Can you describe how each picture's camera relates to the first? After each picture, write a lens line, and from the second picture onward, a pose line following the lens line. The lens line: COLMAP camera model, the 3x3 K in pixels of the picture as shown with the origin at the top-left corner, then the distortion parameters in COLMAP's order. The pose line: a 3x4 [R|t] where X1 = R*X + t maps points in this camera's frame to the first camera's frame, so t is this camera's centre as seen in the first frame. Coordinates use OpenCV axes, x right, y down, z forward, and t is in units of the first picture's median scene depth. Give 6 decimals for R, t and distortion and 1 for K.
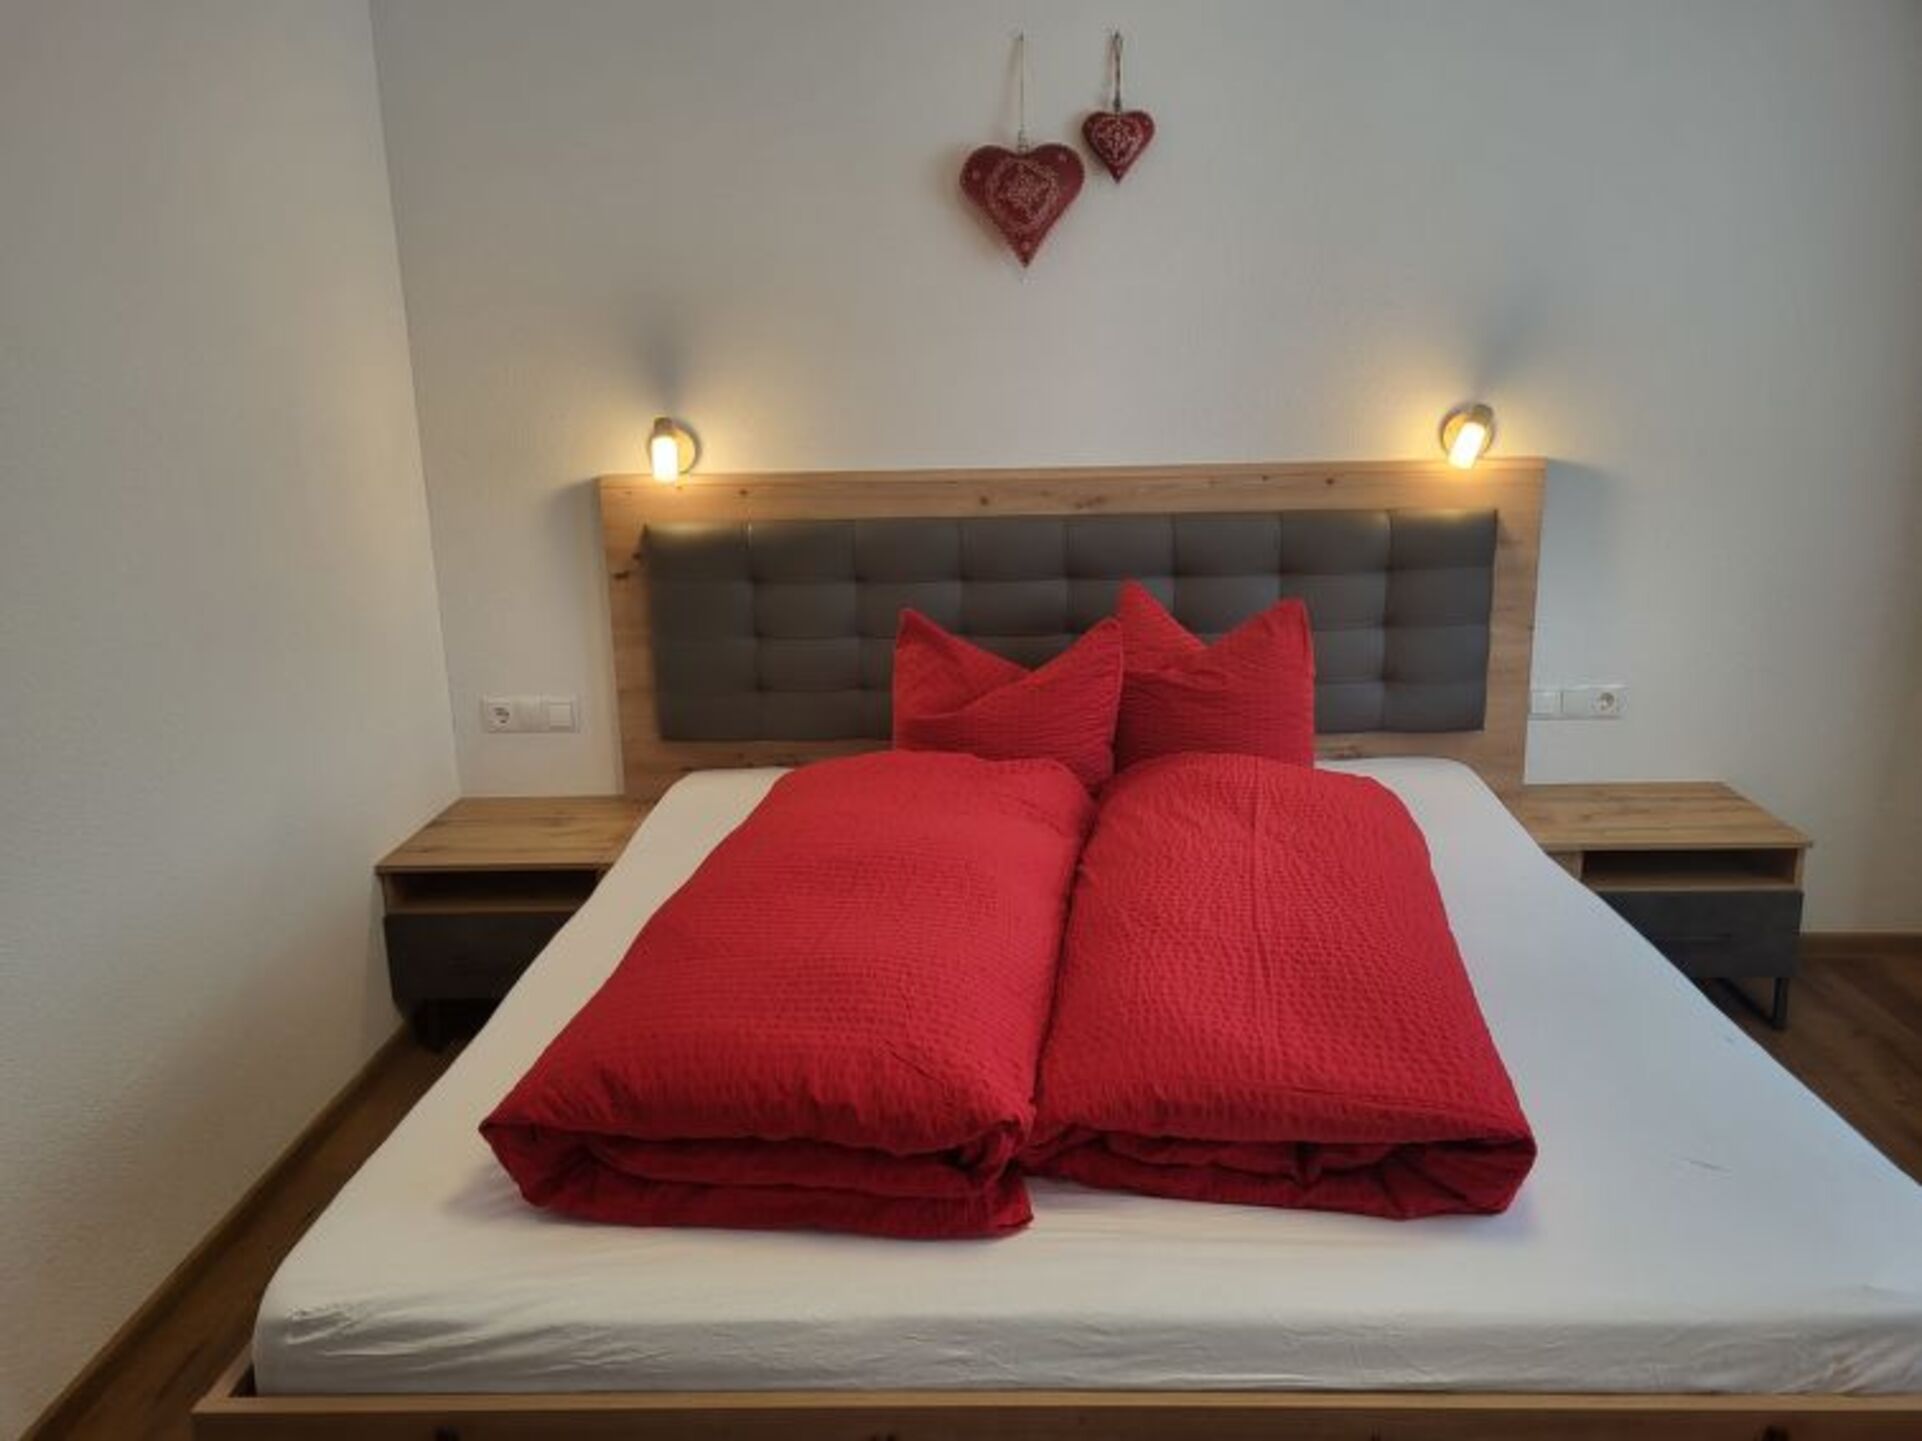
lens RADIAL K [[1462.7, 0, 966.3], [0, 1462.7, 713.4], [0, 0, 1]] dist [0.055132, -0.047211]
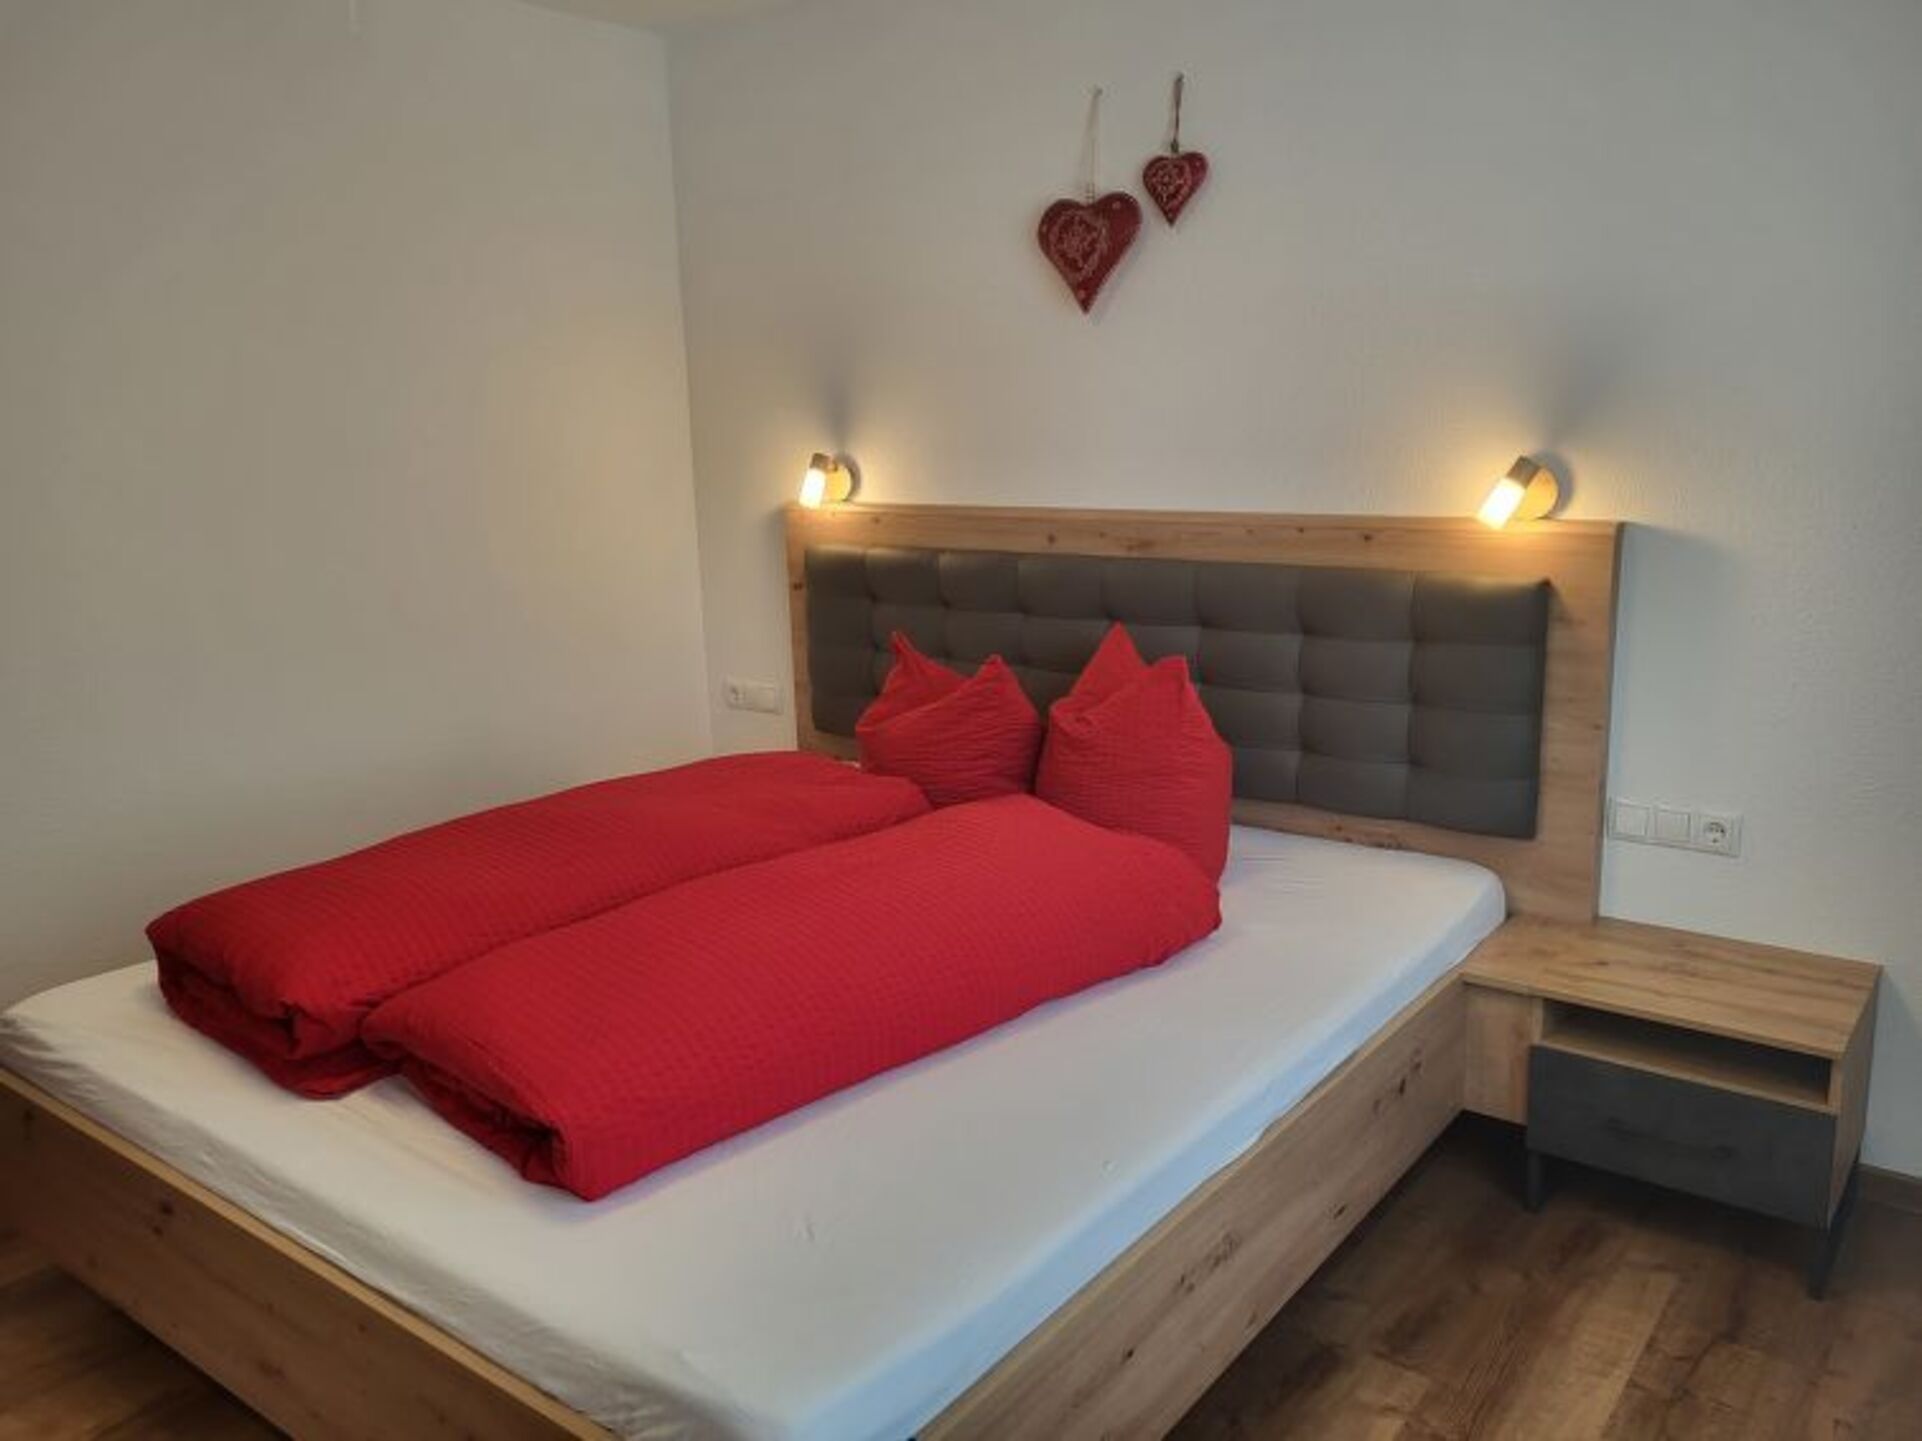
lens RADIAL K [[1462.7, 0, 998.9], [0, 1462.7, 726.3], [0, 0, 1]] dist [0.055132, -0.047211]
pose [[0.813649, 0.125462, -0.567658, 0.593067], [-0.131182, 0.990874, 0.030970, -0.040834], [0.566363, 0.049268, 0.822682, 0.131914]]
